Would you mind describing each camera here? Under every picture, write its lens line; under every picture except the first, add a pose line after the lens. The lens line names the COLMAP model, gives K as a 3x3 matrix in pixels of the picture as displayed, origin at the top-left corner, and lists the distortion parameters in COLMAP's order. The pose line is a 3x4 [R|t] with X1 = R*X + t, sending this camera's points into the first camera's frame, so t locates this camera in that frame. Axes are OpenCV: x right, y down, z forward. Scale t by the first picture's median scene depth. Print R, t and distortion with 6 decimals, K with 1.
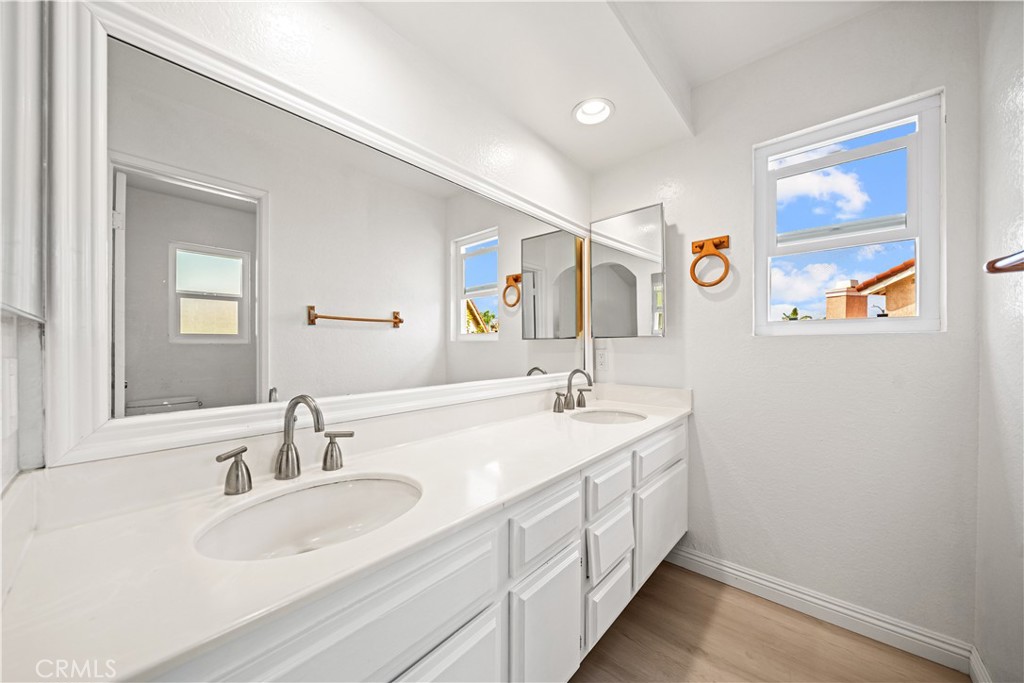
lens RADIAL K [[352.0, 0, 512.3], [0, 352.0, 344.5], [0, 0, 1]] dist [-0.003209, -0.000755]
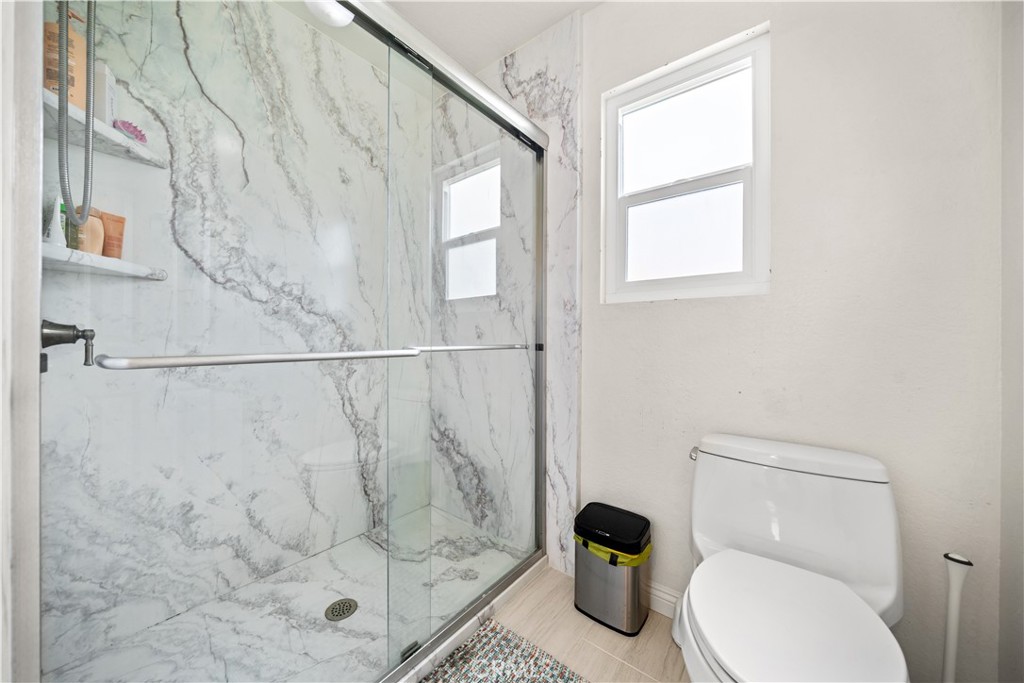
lens RADIAL K [[352.0, 0, 512.4], [0, 352.0, 337.7], [0, 0, 1]] dist [-0.003209, -0.000755]
pose [[0.050927, 0.009582, -0.998656, -0.445851], [0.000380, 0.999954, 0.009613, 0.040803], [0.998702, -0.000869, 0.050921, 0.781818]]
